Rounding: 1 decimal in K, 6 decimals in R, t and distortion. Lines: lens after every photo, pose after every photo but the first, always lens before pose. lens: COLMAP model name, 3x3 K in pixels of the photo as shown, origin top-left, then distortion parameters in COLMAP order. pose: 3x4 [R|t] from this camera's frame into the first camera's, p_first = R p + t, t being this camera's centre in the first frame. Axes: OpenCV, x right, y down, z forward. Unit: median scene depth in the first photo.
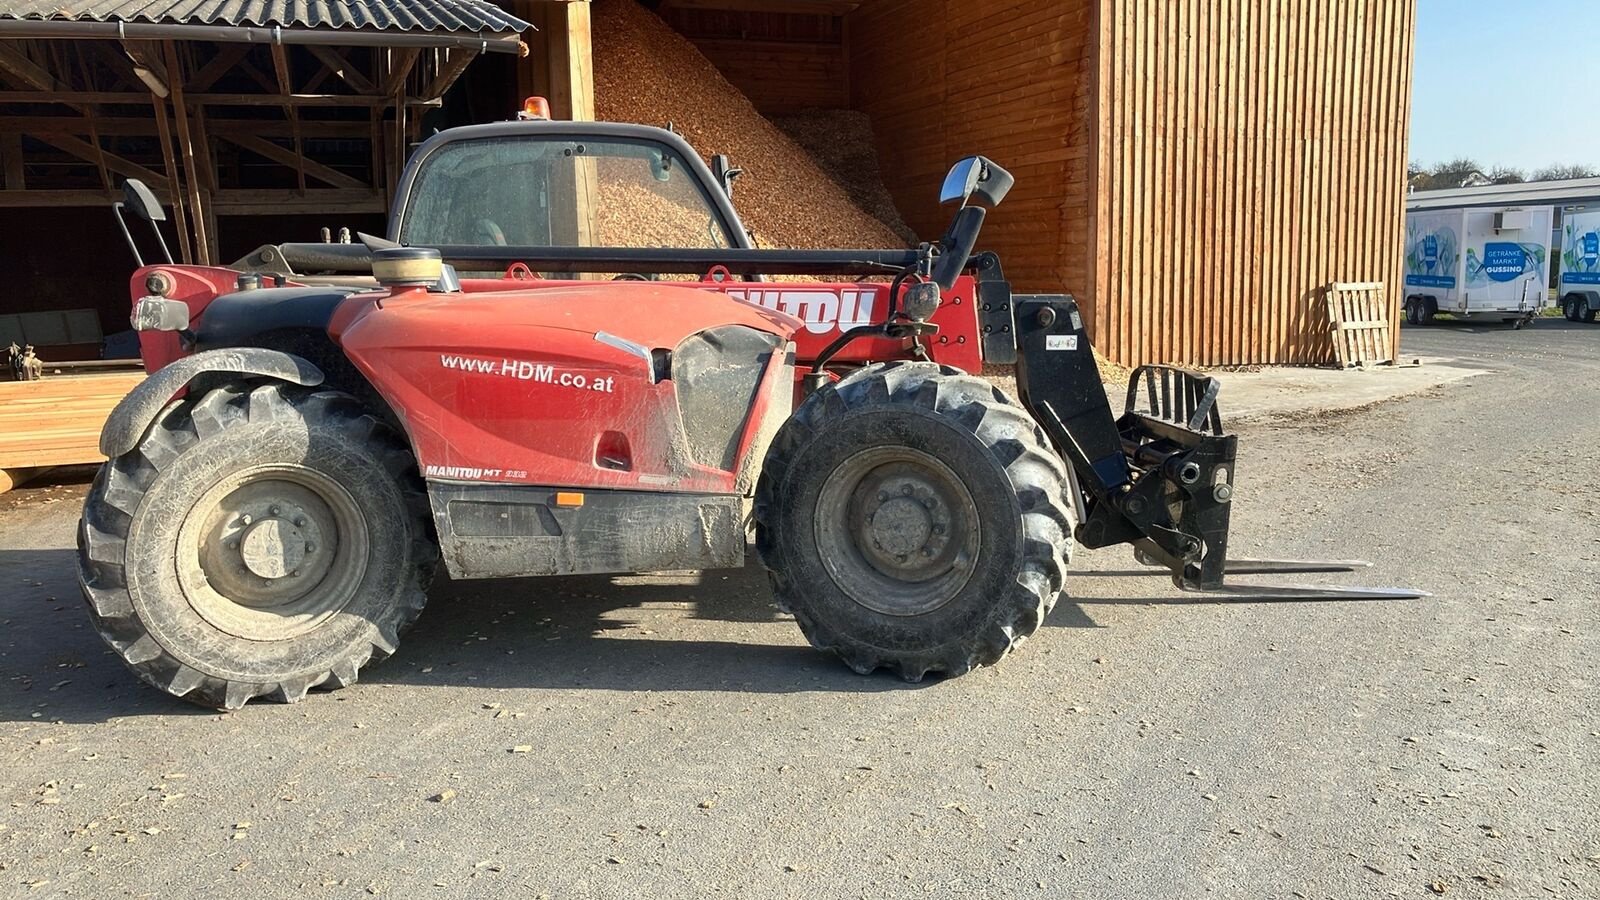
lens RADIAL K [[1250.9, 0, 795.0], [0, 1250.9, 454.1], [0, 0, 1]] dist [0.053238, -0.049803]
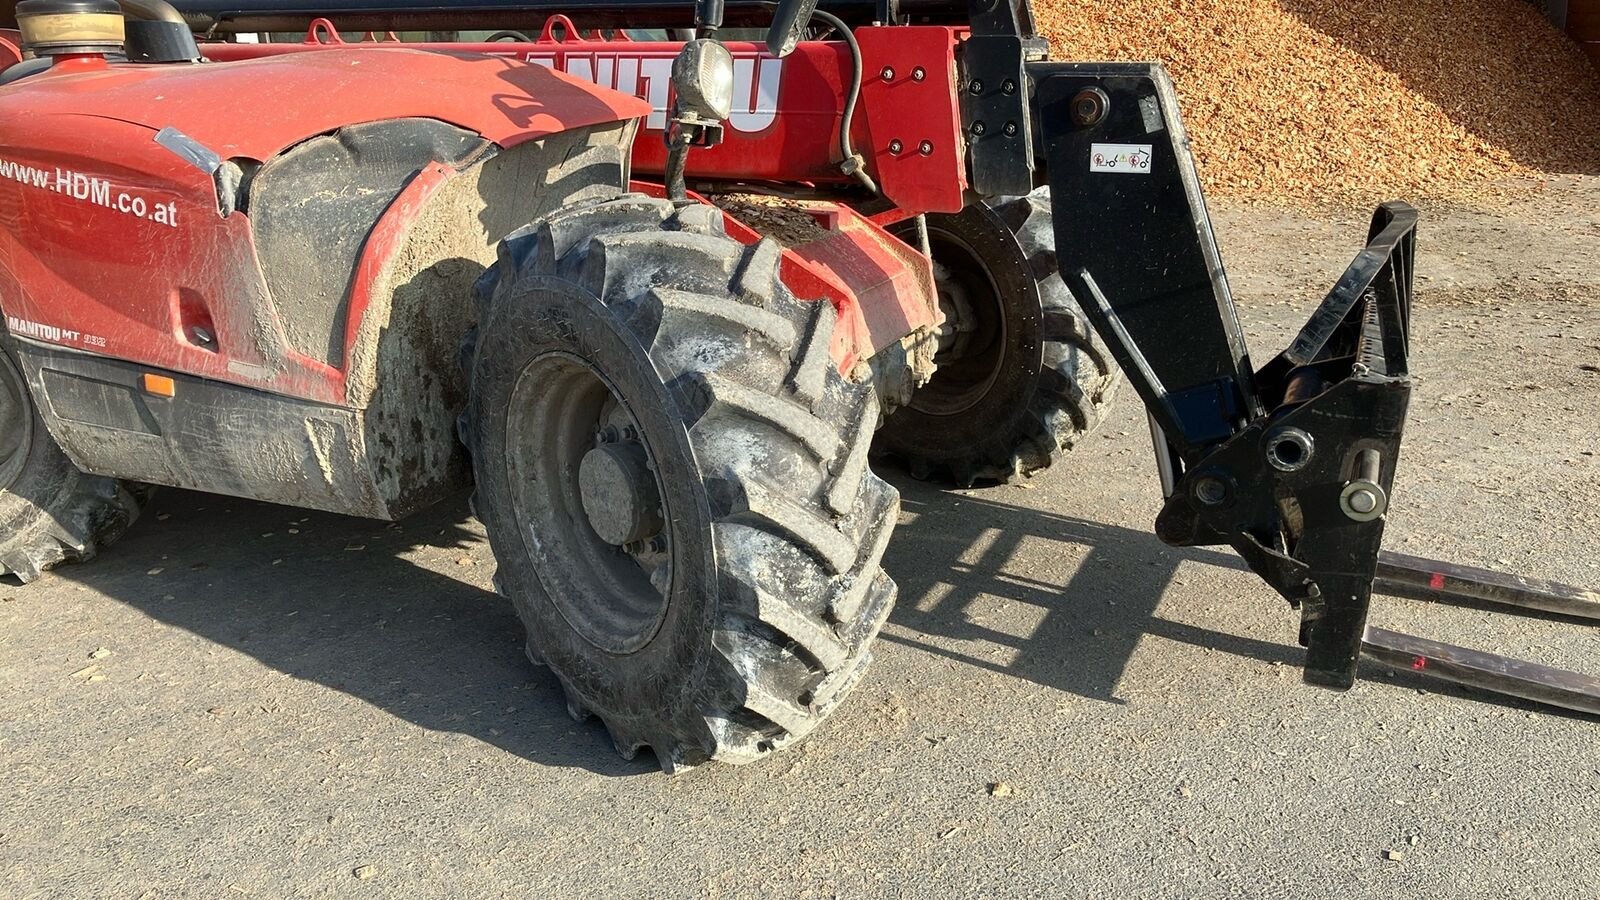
lens RADIAL K [[1246.2, 0, 795.2], [0, 1246.2, 451.3], [0, 0, 1]] dist [0.011199, 0.002879]
pose [[0.875635, 0.140741, -0.462013, 0.428440], [-0.055299, 0.979525, 0.193581, -0.076919], [0.479798, -0.143957, 0.865488, 0.579440]]
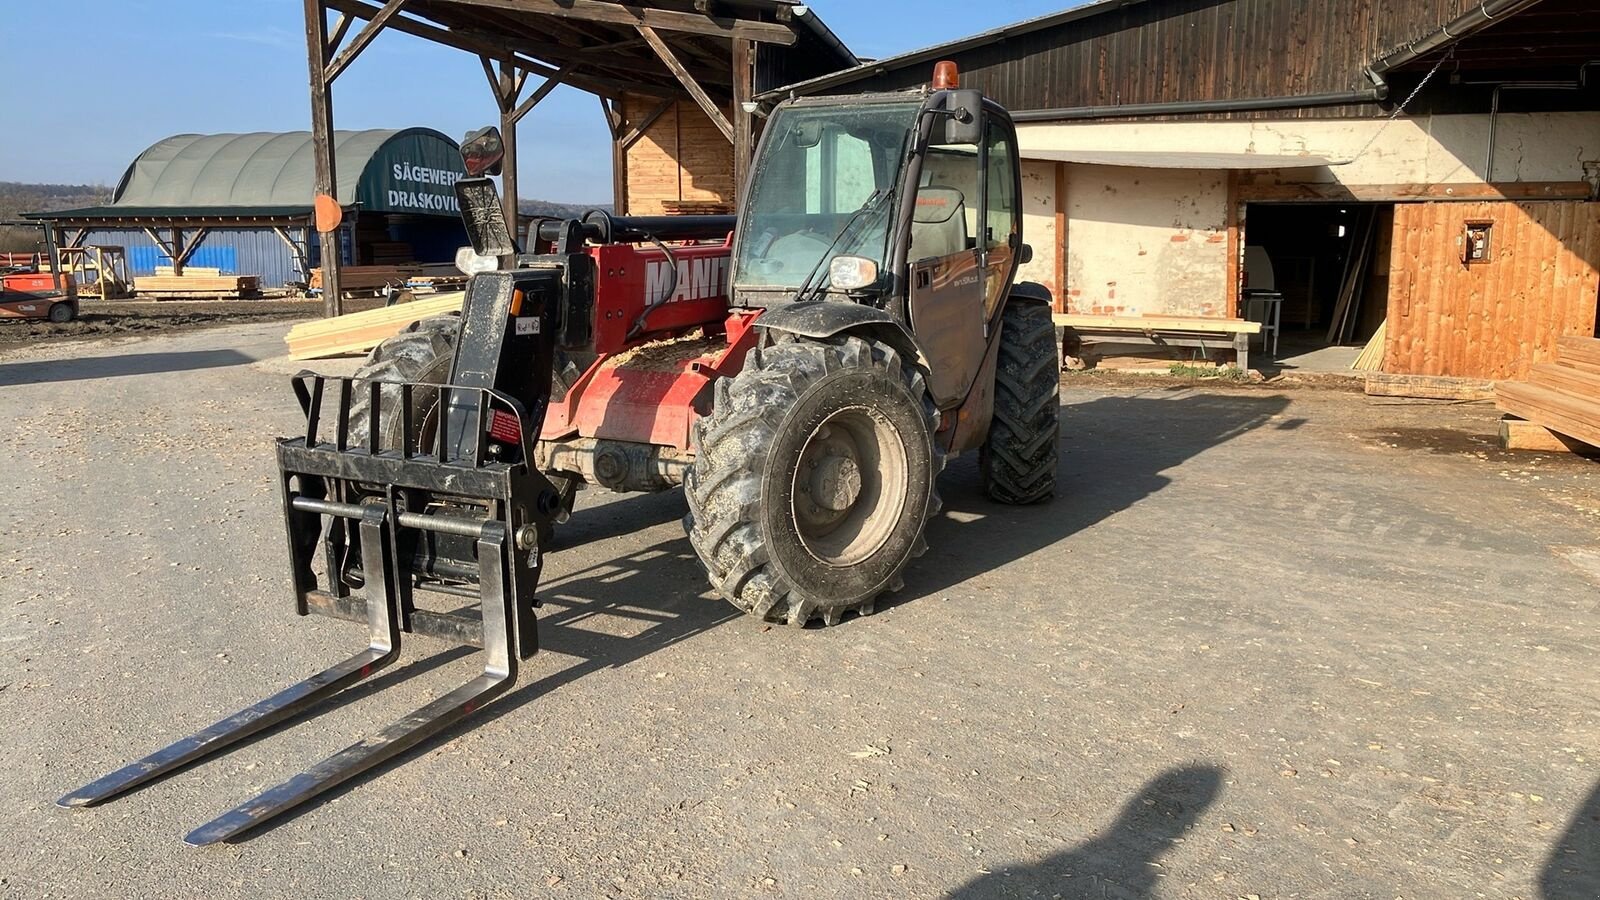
lens RADIAL K [[1250.9, 0, 795.0], [0, 1250.9, 454.1], [0, 0, 1]] dist [0.053238, -0.049803]
pose [[-0.522260, 0.163519, -0.836963, 1.023020], [-0.120045, 0.957575, 0.261990, -0.309790], [0.844295, 0.237300, -0.480473, 1.951157]]
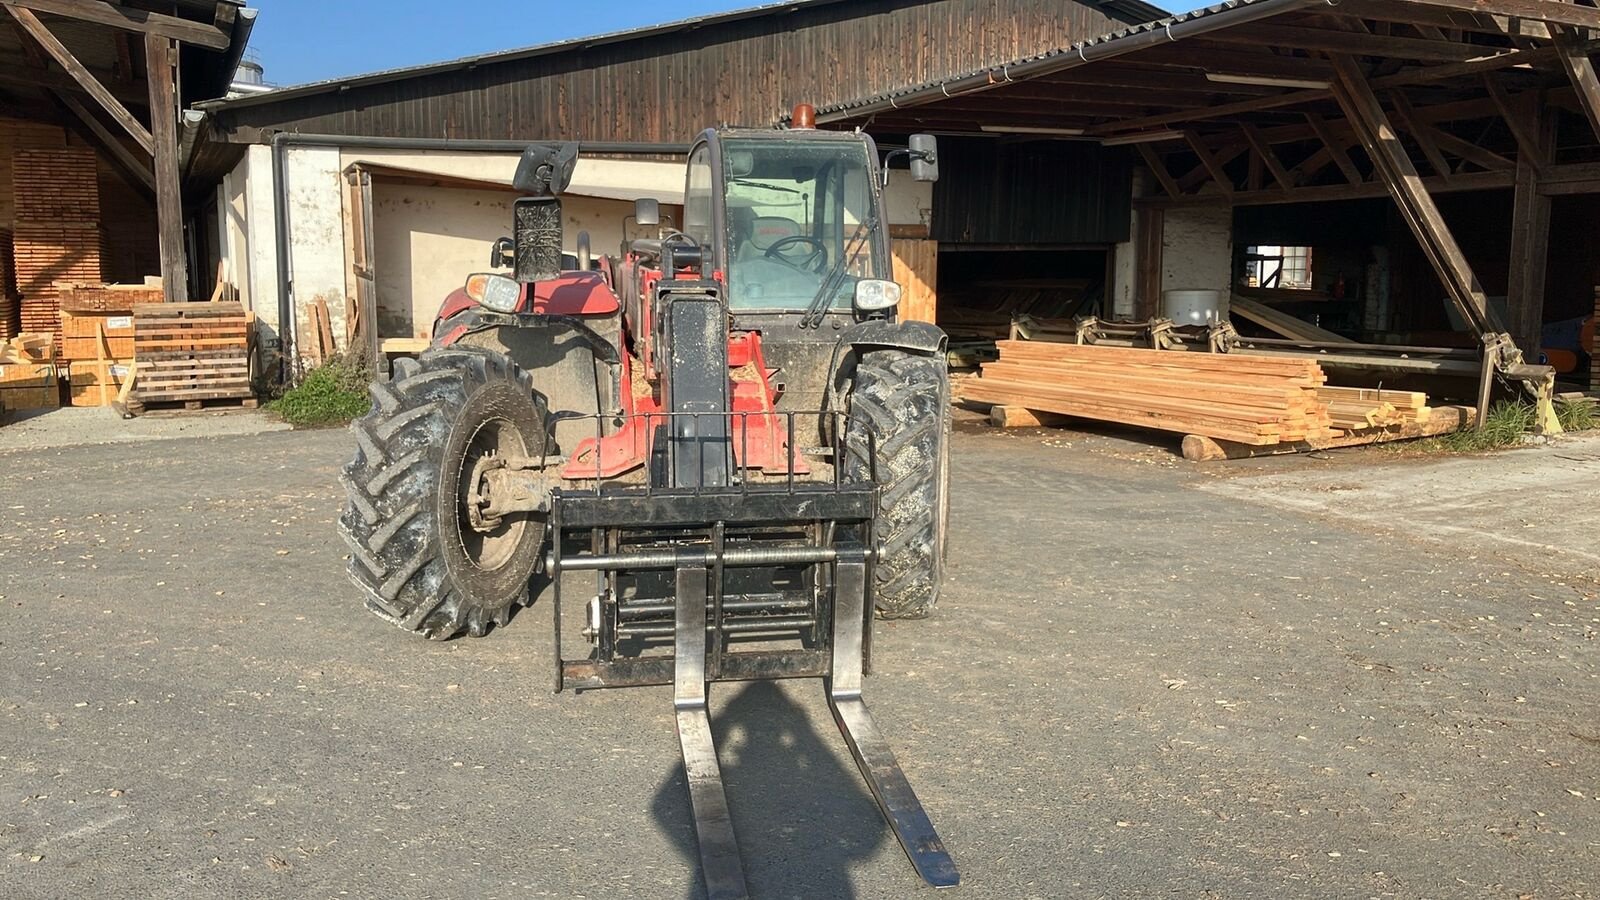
lens RADIAL K [[1268.9, 0, 800.0], [0, 1268.9, 450.0], [0, 0, 1]] dist [0.057428, -0.074730]
pose [[0.111070, 0.159112, -0.980993, 1.271584], [-0.150180, 0.978452, 0.141696, -0.192777], [0.982400, 0.131588, 0.132572, 1.192755]]
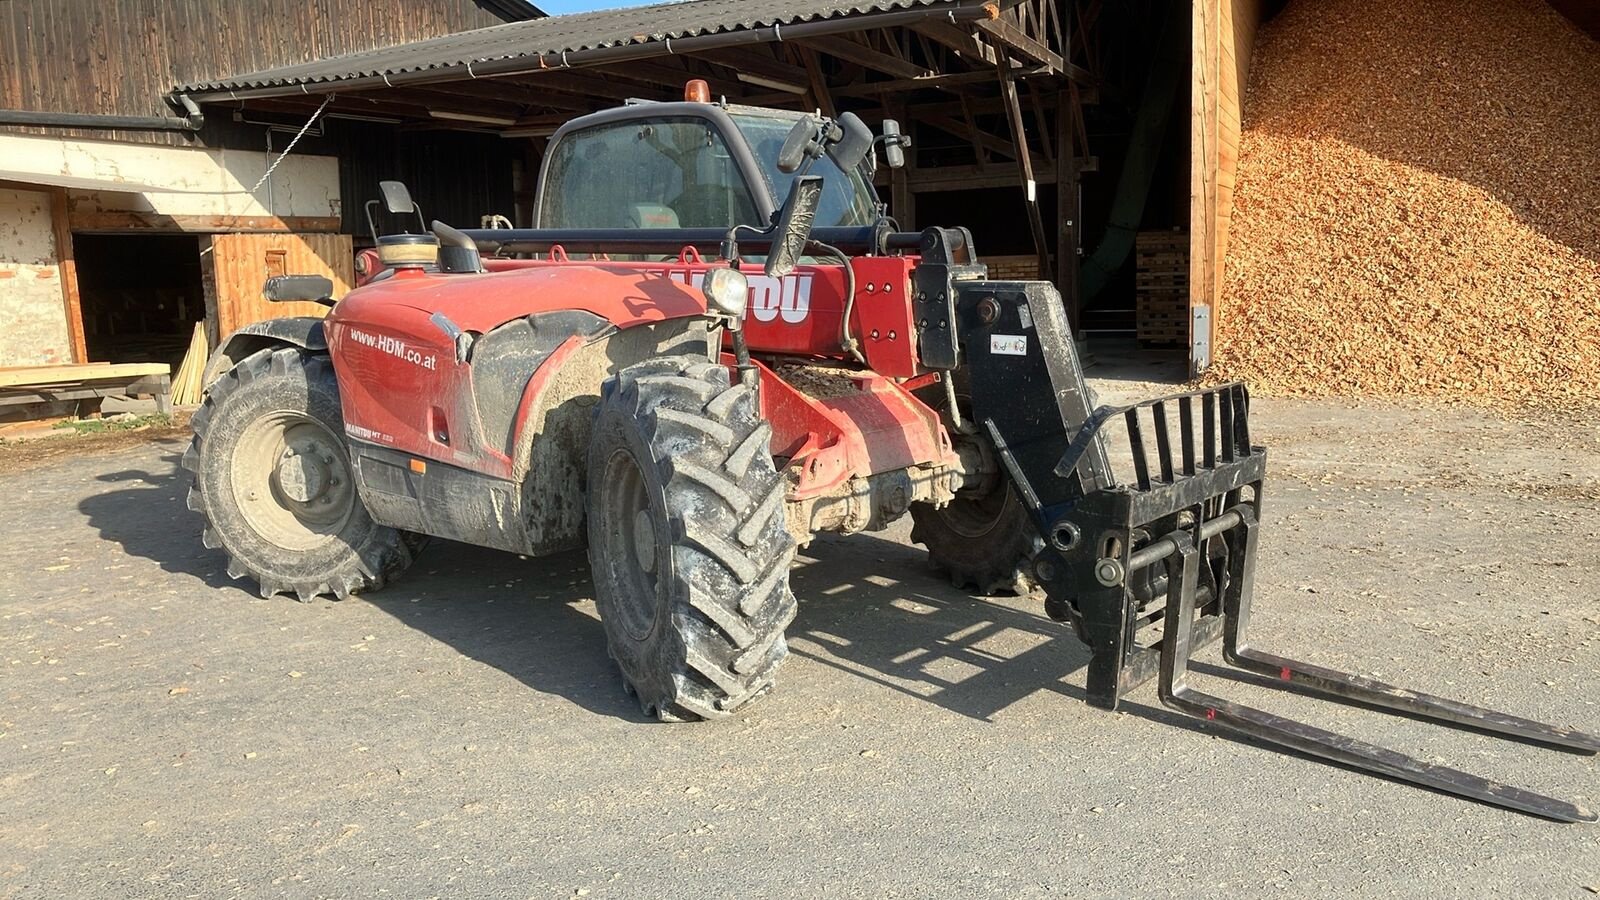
lens RADIAL K [[1250.9, 0, 795.0], [0, 1250.9, 454.1], [0, 0, 1]] dist [0.053238, -0.049803]
pose [[0.713816, 0.109733, -0.691683, 0.803030], [-0.089543, 0.993843, 0.065260, -0.074507], [0.694586, 0.015352, 0.719246, 0.442322]]
